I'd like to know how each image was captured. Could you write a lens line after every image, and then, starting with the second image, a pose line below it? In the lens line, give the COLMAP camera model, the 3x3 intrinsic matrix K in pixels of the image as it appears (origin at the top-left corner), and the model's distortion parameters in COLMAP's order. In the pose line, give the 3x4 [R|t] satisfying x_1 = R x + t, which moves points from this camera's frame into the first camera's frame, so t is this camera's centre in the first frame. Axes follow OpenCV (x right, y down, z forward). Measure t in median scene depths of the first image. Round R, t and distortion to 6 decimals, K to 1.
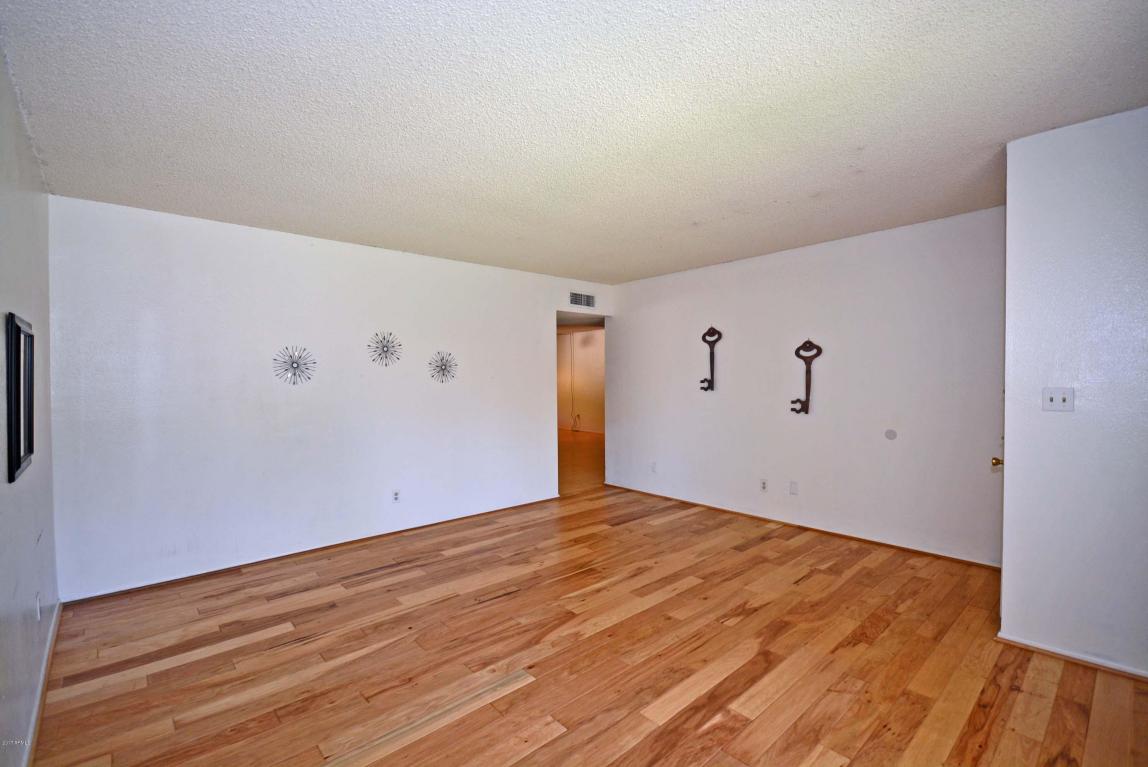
lens RADIAL K [[509.3, 0, 575.5], [0, 509.3, 378.7], [0, 0, 1]] dist [-0.003655, -0.000454]
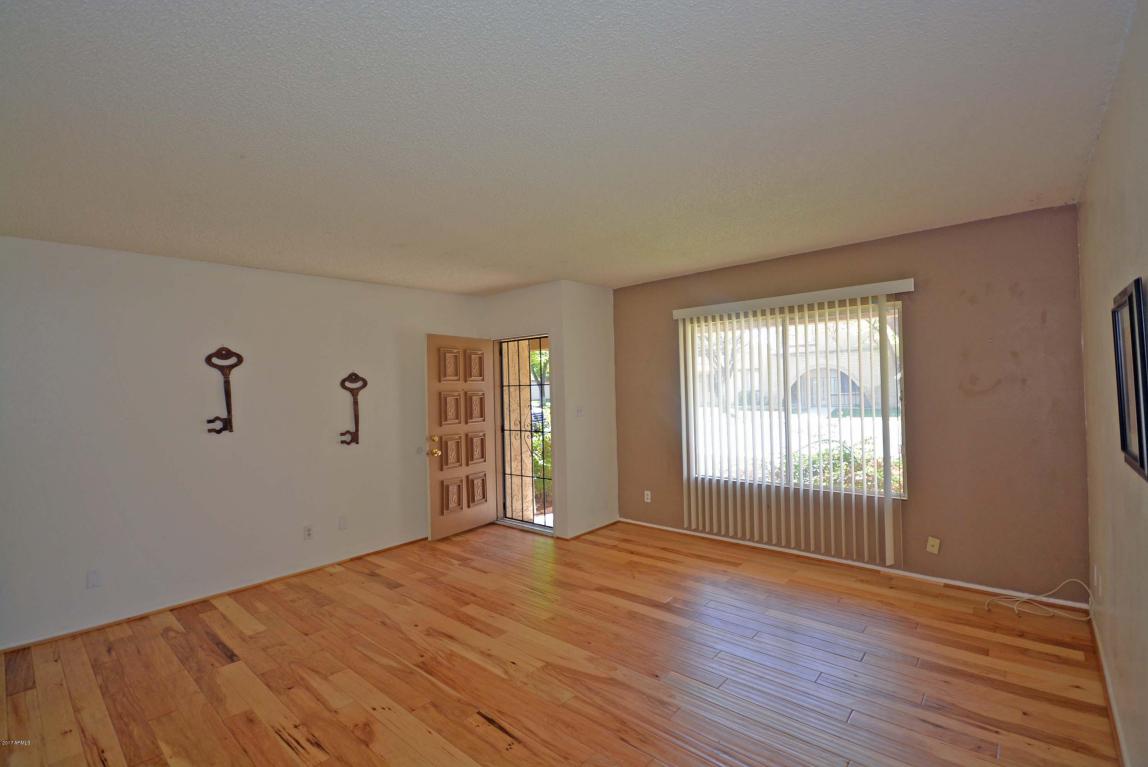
lens RADIAL K [[509.3, 0, 575.6], [0, 509.3, 386.2], [0, 0, 1]] dist [-0.003655, -0.000454]
pose [[-0.119921, 0.014069, 0.992684, -0.683036], [0.034497, 0.999355, -0.009996, -0.024603], [-0.992184, 0.033046, -0.120329, 0.762525]]
